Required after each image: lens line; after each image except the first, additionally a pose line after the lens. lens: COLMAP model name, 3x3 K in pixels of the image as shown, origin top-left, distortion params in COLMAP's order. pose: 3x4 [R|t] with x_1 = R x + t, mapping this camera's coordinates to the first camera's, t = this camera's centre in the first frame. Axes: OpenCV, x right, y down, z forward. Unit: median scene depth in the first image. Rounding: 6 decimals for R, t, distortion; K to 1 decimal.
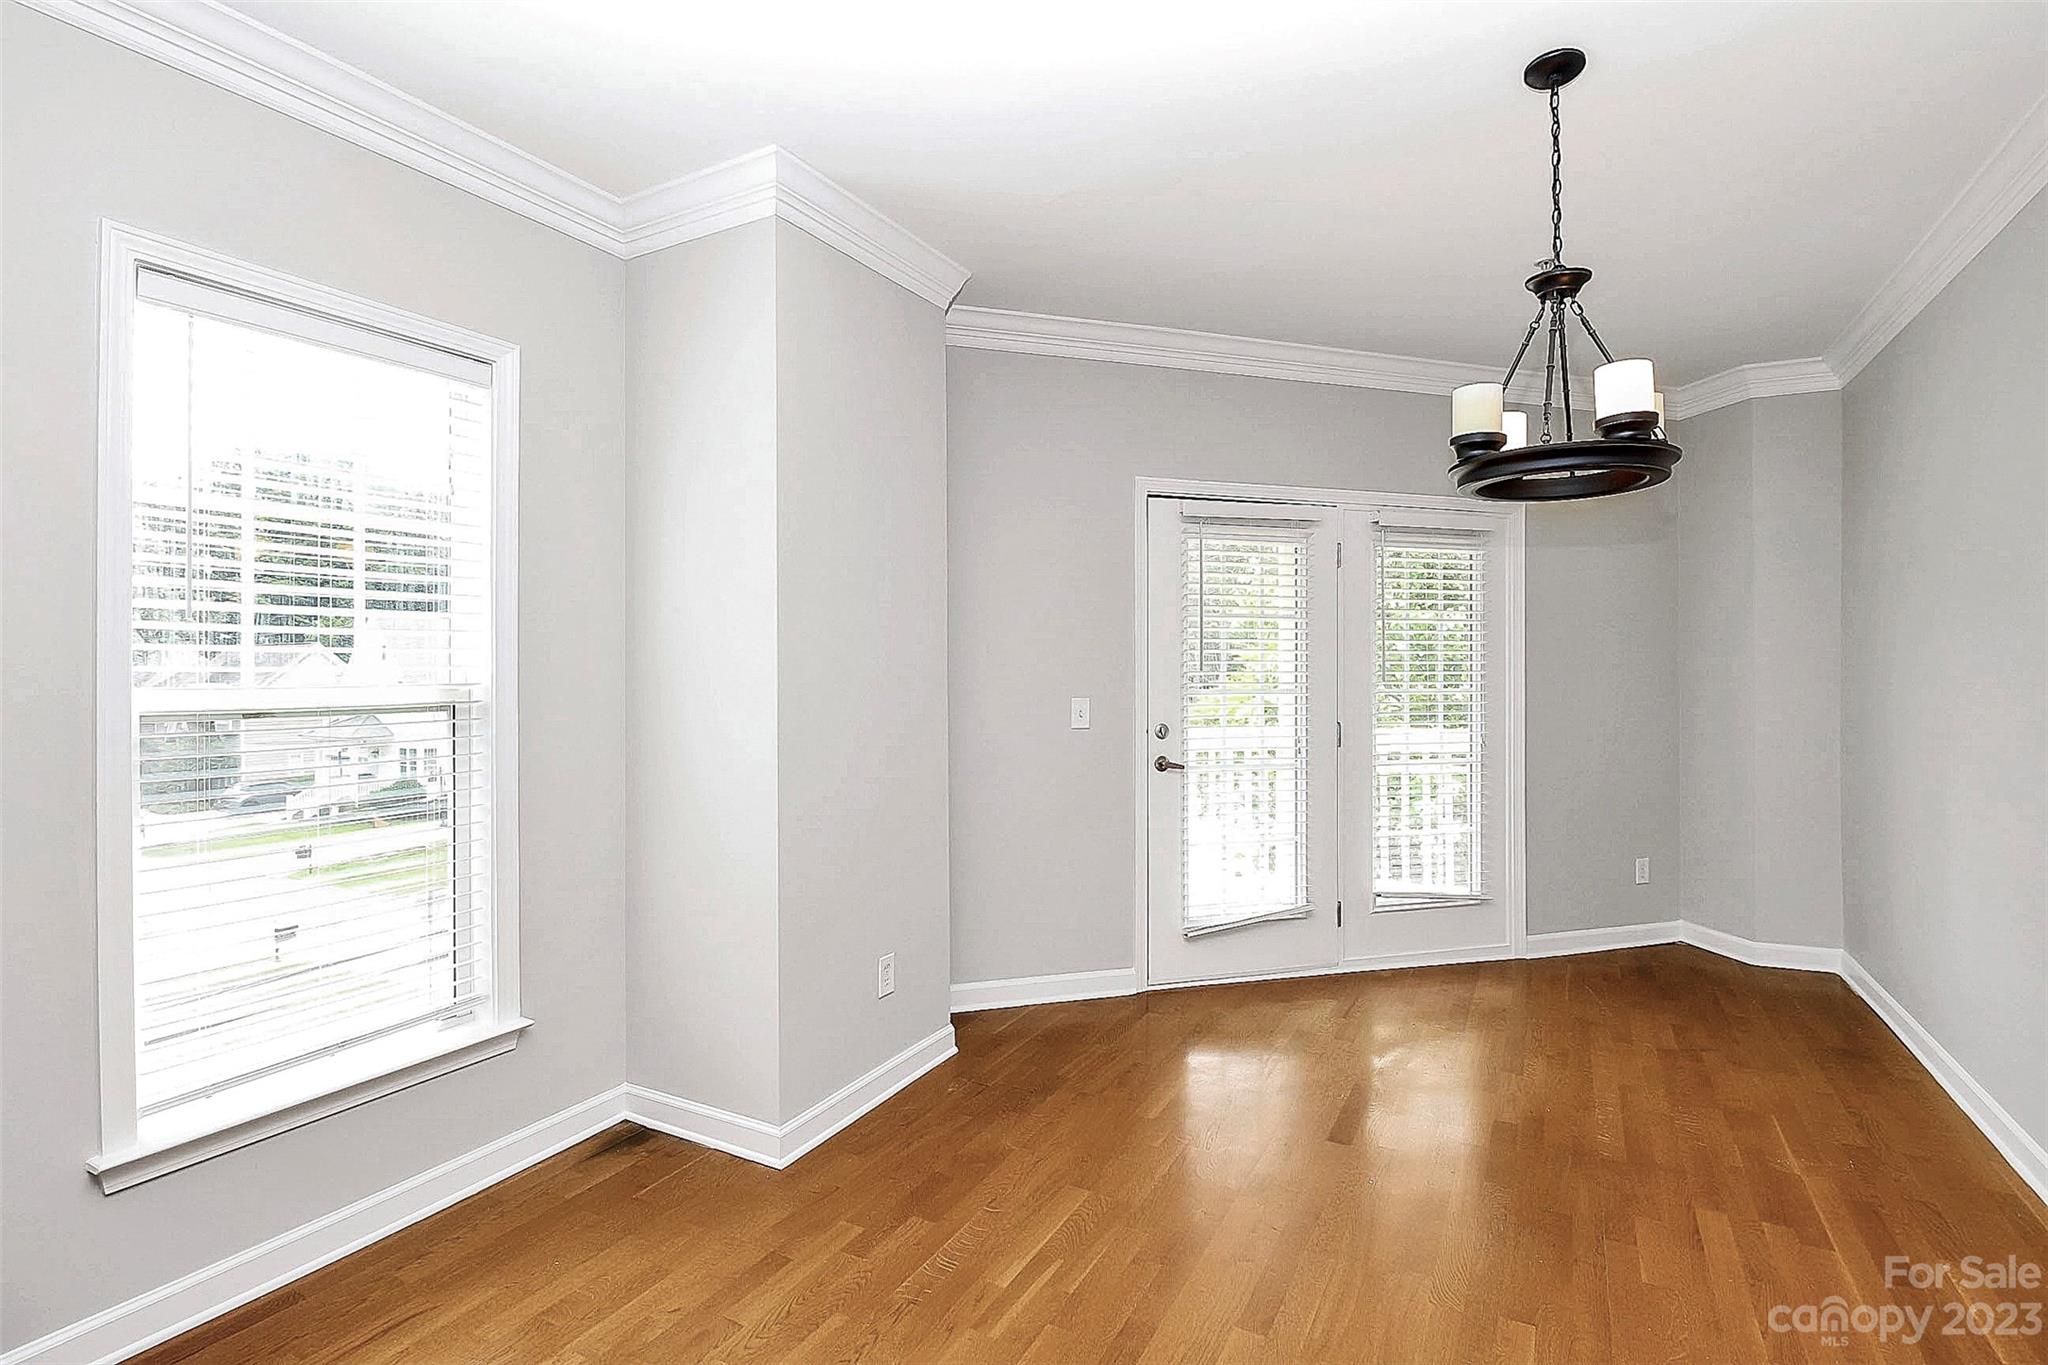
lens RADIAL K [[1006.8, 0, 1016.2], [0, 1006.8, 674.7], [0, 0, 1]] dist [-0.013601, -0.000040]
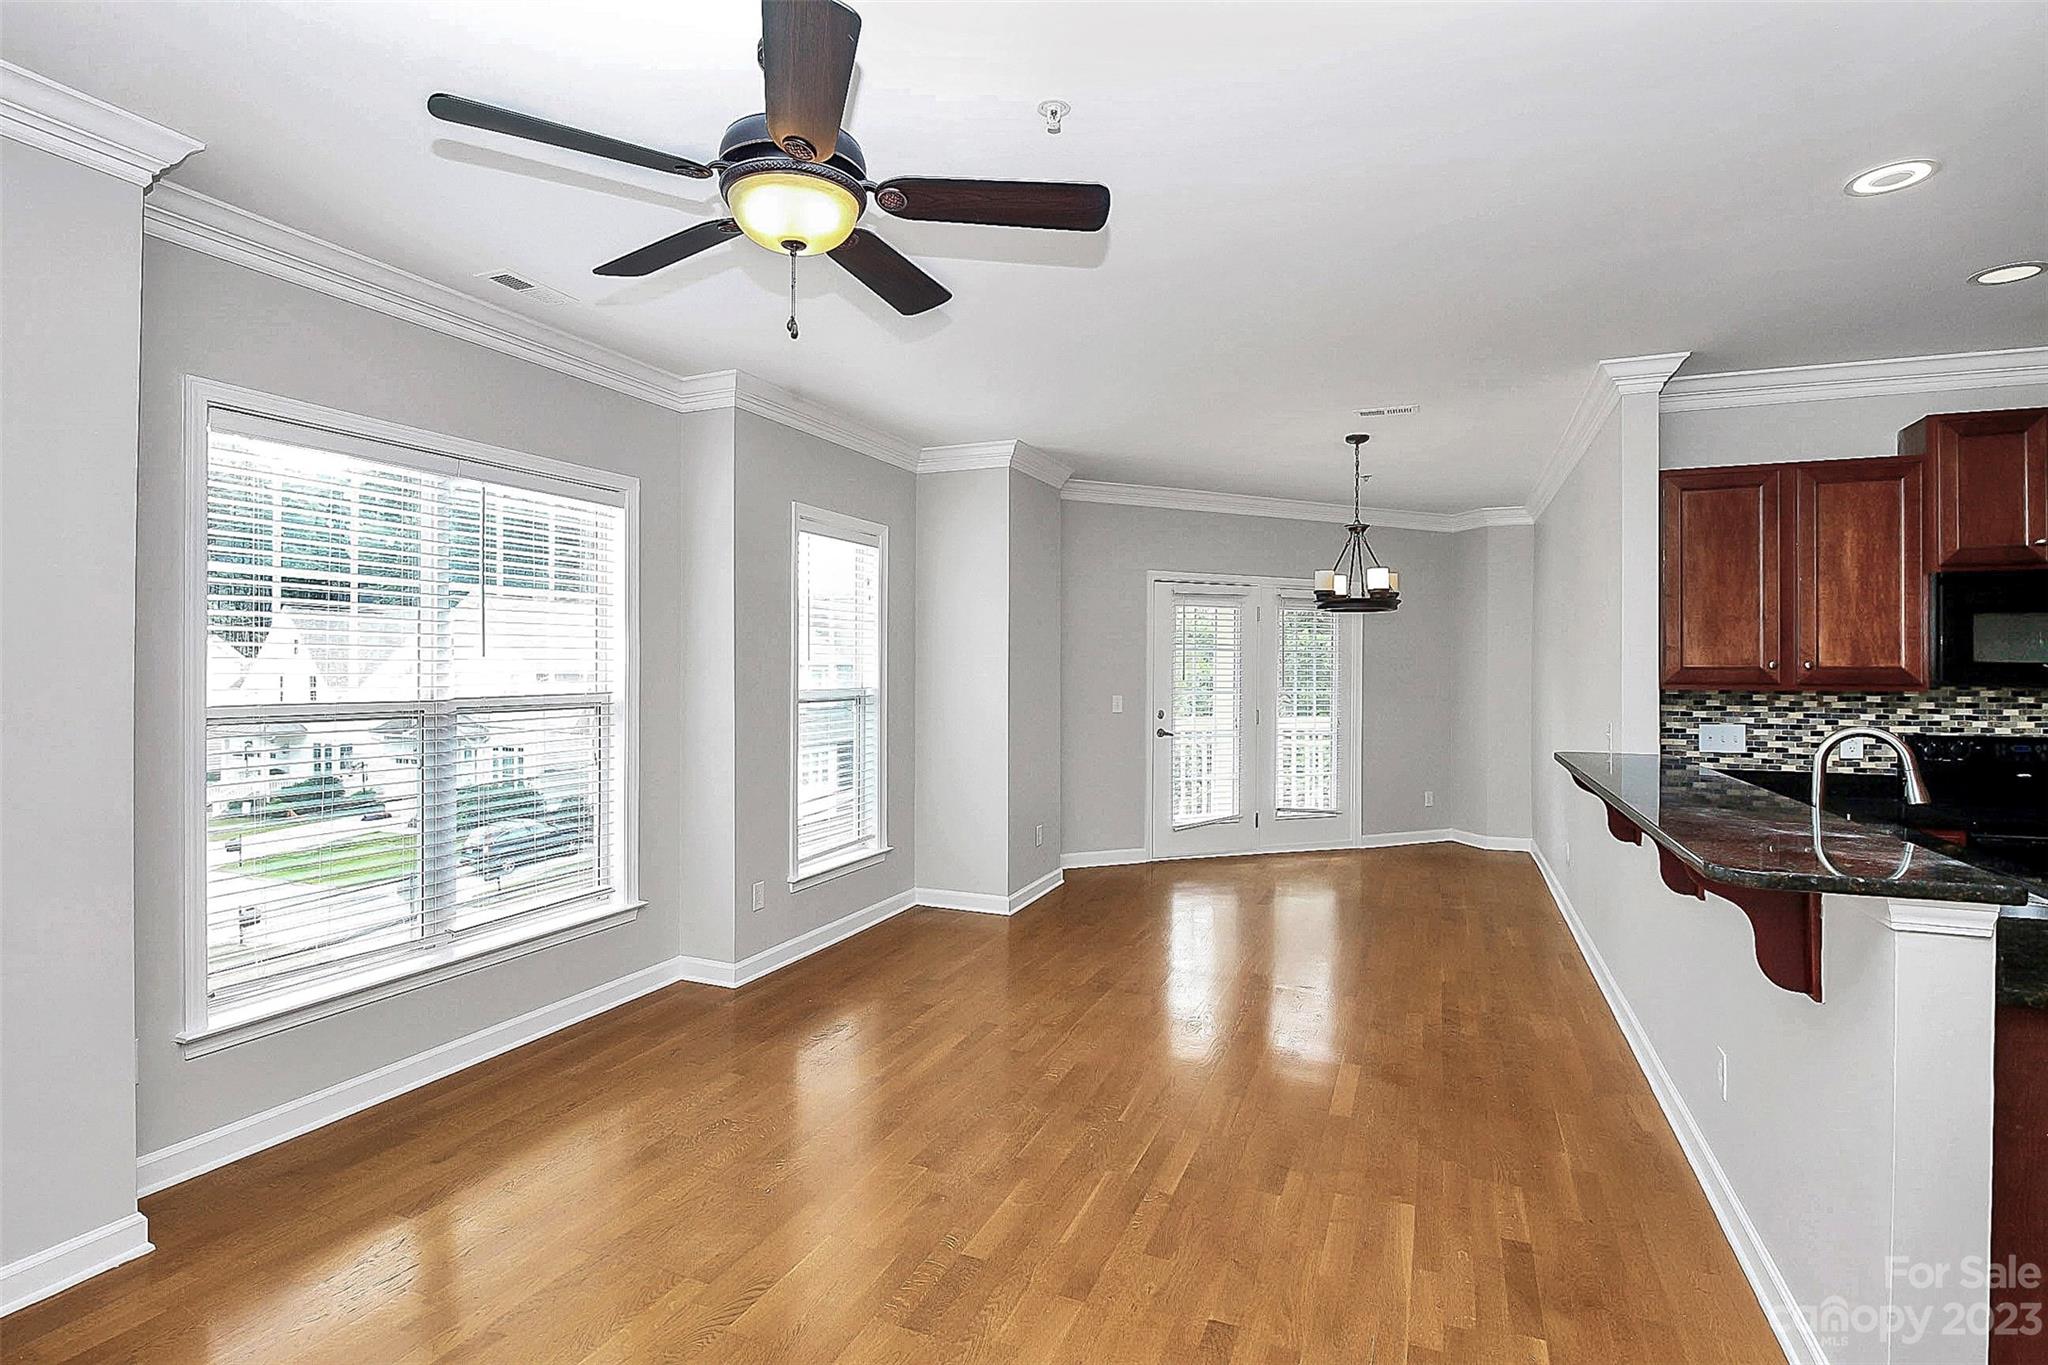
lens RADIAL K [[1006.8, 0, 1016.2], [0, 1006.8, 674.7], [0, 0, 1]] dist [-0.013601, -0.000040]
pose [[0.994959, 0.007665, 0.099993, -0.272811], [-0.007747, 0.999970, 0.000435, -0.013003], [-0.099986, -0.001208, 0.994988, -0.698669]]
